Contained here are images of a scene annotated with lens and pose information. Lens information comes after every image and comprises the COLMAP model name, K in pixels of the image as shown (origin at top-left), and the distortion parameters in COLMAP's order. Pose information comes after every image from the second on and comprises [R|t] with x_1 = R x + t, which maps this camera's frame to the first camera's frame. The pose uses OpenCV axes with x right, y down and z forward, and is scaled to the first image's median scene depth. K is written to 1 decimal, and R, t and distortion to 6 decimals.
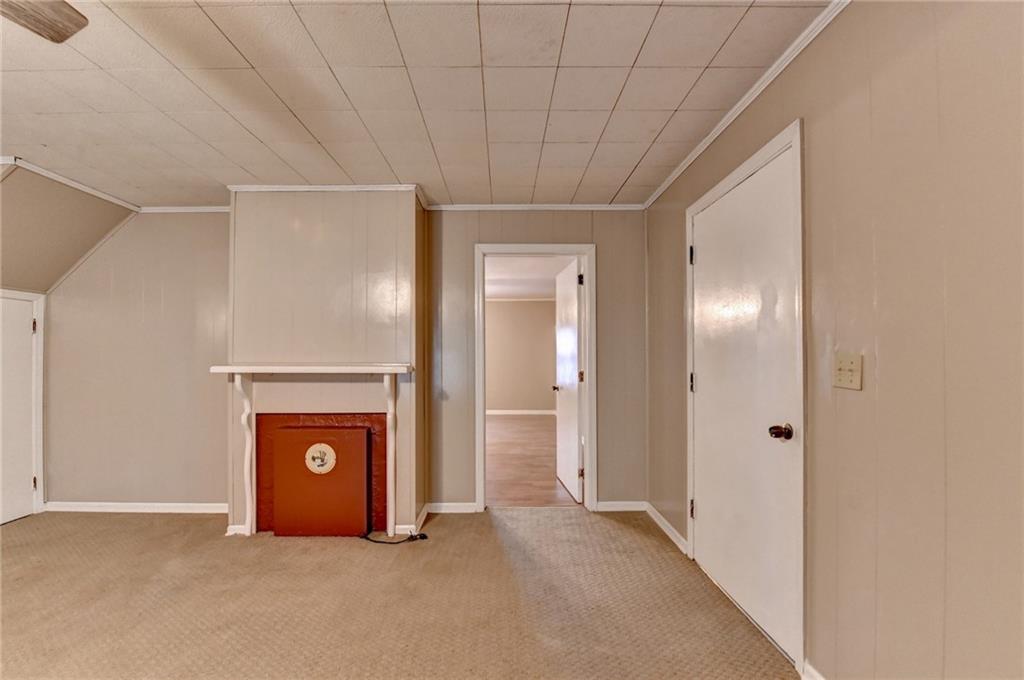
lens RADIAL K [[431.9, 0, 509.0], [0, 431.9, 355.8], [0, 0, 1]] dist [-0.000789, -0.000097]
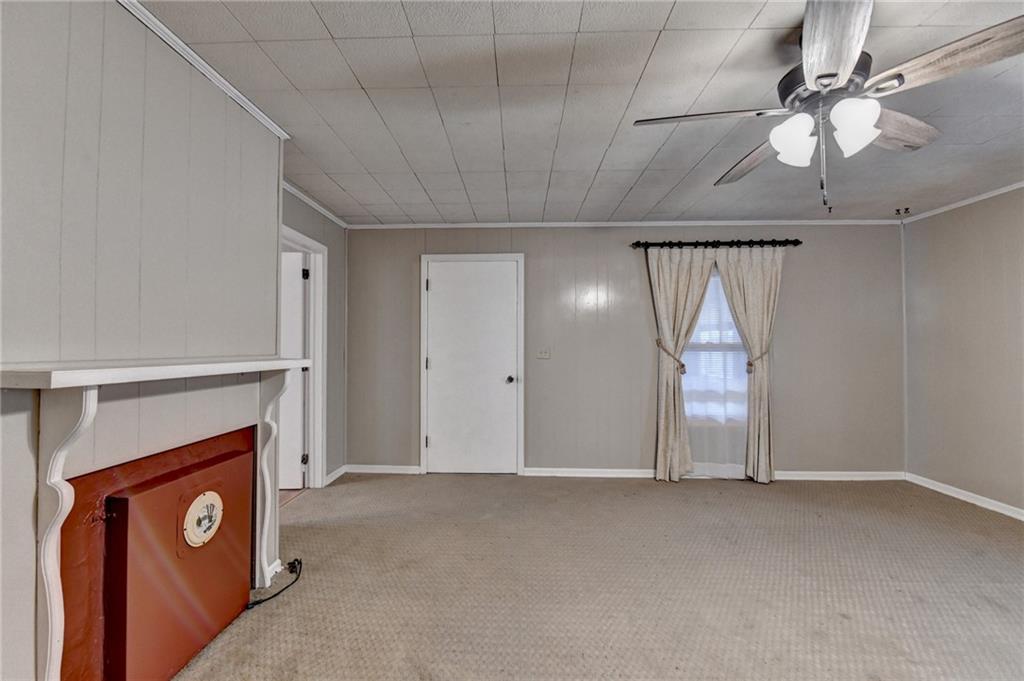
lens RADIAL K [[423.2, 0, 512.0], [0, 423.2, 340.5], [0, 0, 1]] dist [-0.000930, -0.000145]
pose [[0.035263, 0.017835, 0.999219, -1.013489], [-0.006233, 0.999825, -0.017626, -0.000194], [-0.999359, -0.005607, 0.035368, 0.558012]]
